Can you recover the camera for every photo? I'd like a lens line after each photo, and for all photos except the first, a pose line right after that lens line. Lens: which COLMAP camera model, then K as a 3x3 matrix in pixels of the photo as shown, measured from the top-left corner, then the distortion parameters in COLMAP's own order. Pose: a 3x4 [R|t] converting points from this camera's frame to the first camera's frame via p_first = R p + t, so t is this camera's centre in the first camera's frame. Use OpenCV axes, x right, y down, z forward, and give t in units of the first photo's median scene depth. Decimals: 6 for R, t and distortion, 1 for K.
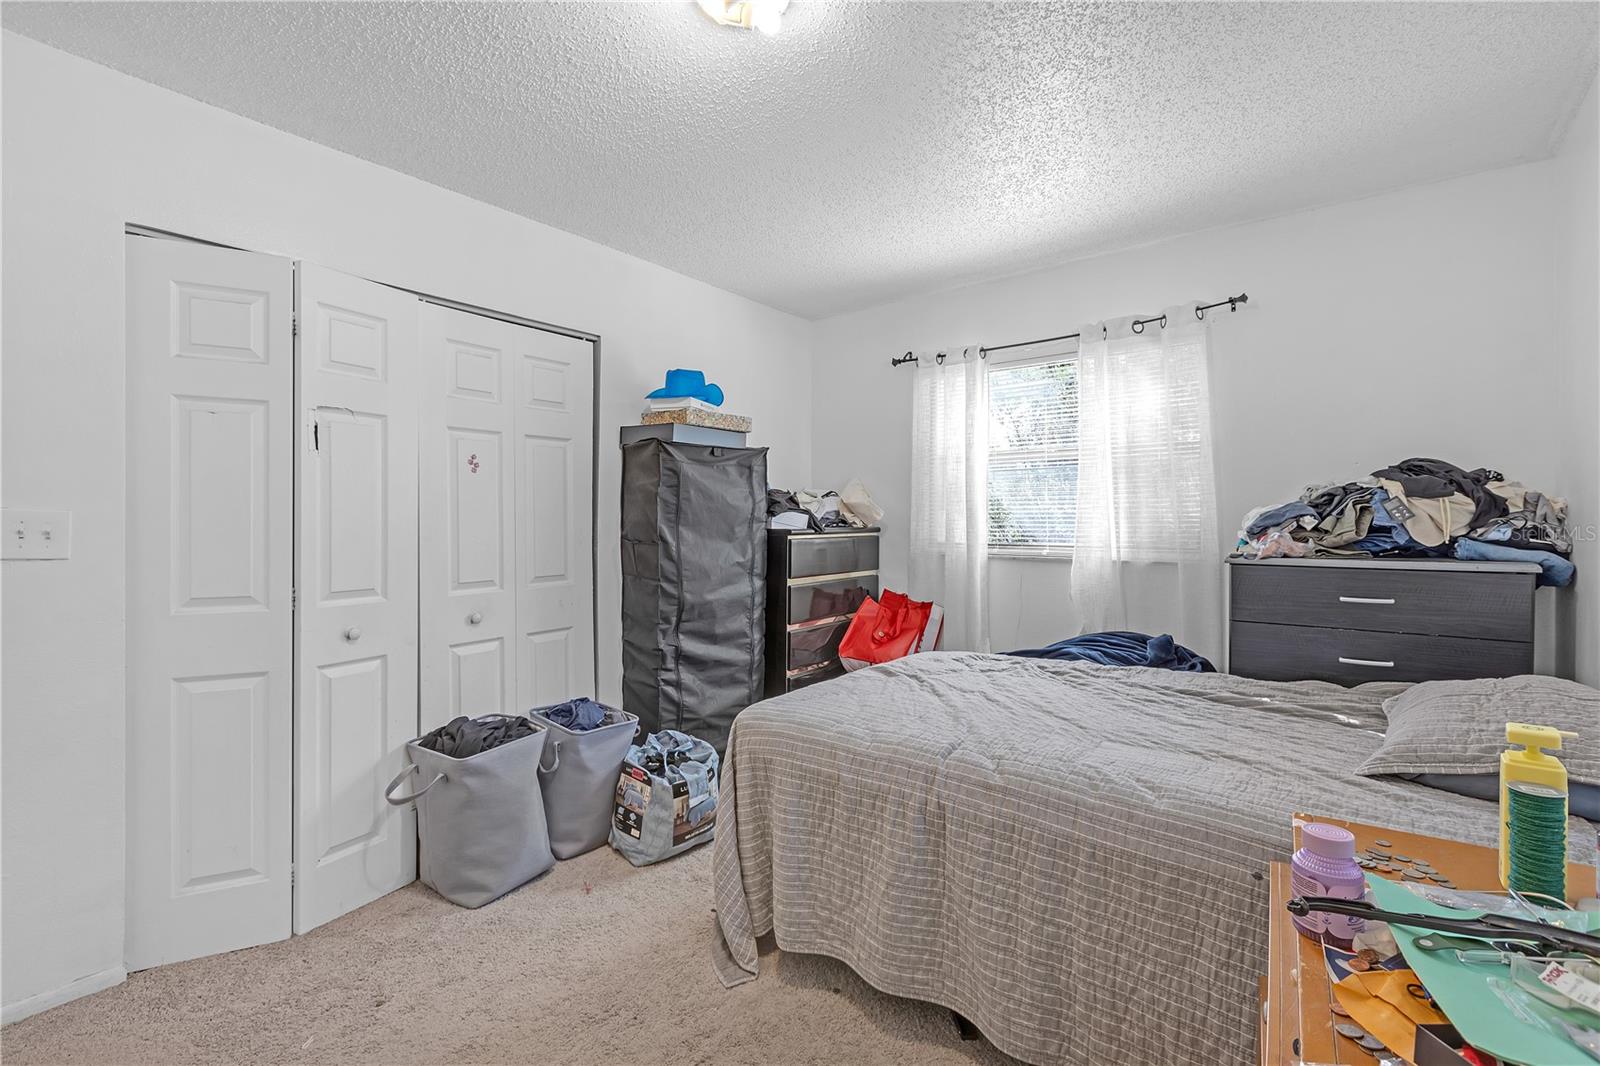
lens RADIAL K [[741.2, 0, 800.0], [0, 741.2, 533.0], [0, 0, 1]] dist [0.000235, 0.000058]
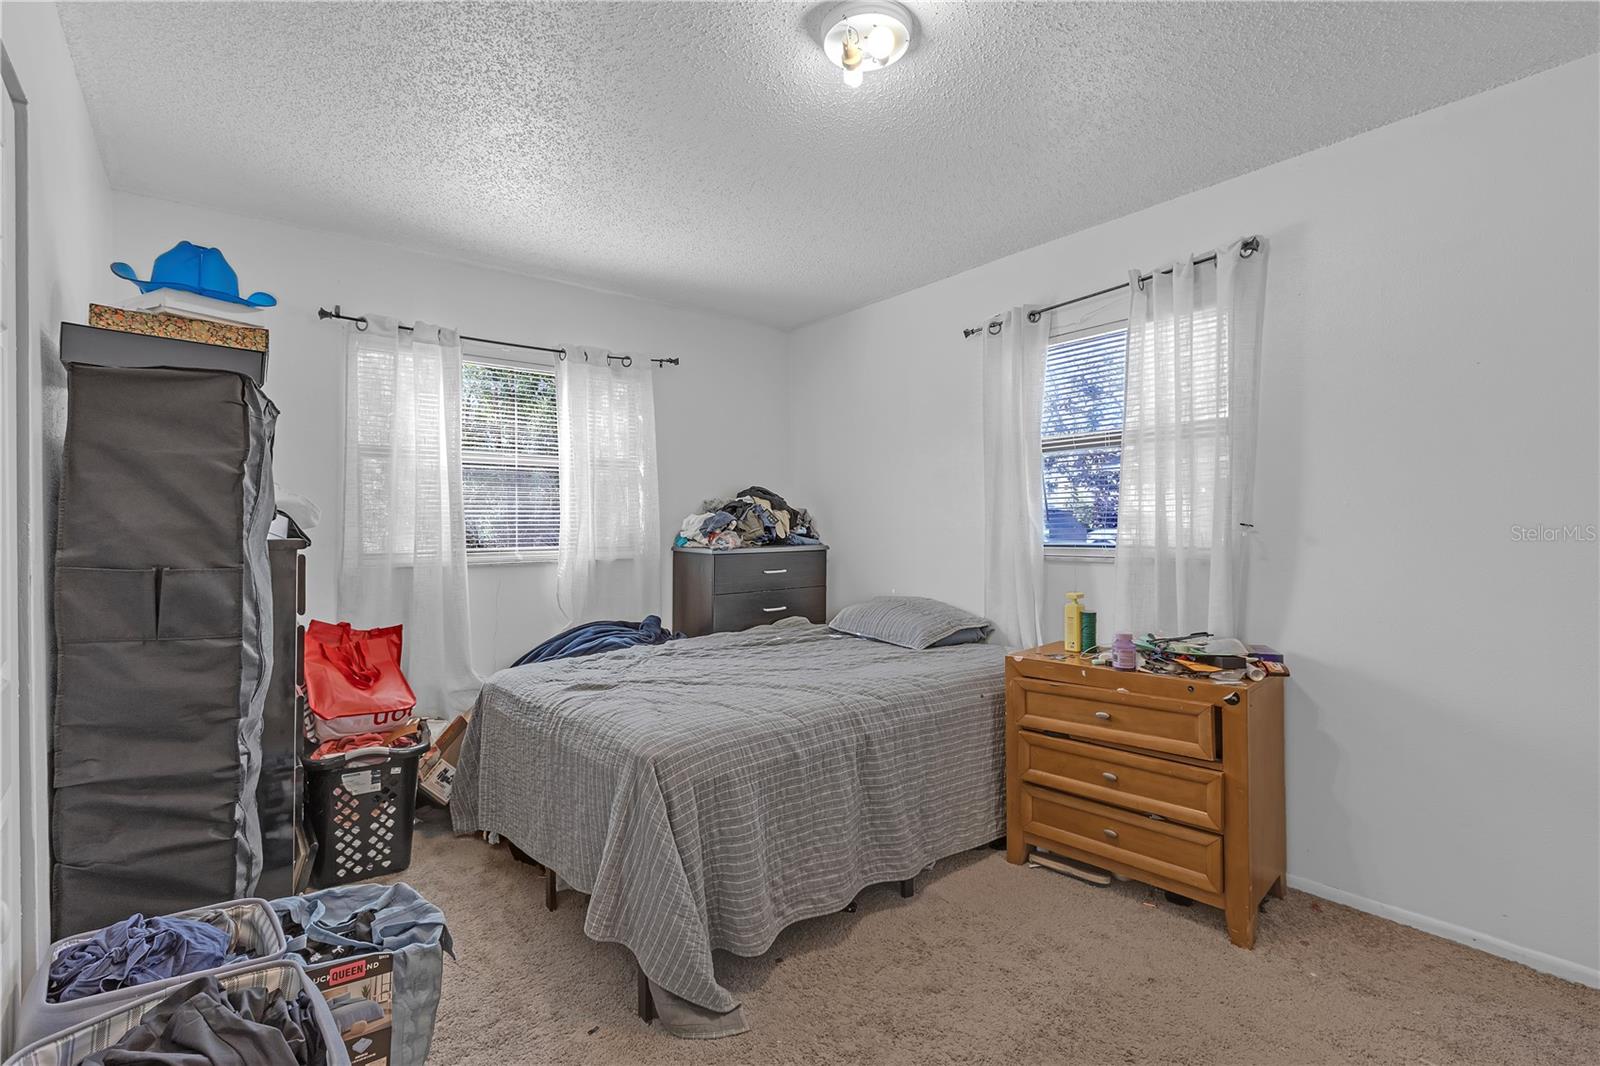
lens RADIAL K [[741.2, 0, 800.0], [0, 741.2, 533.0], [0, 0, 1]] dist [0.000235, 0.000058]
pose [[0.170800, -0.012414, 0.985228, -0.687646], [0.025167, 0.999649, 0.008233, -0.006254], [-0.984984, 0.023389, 0.171052, 0.534127]]
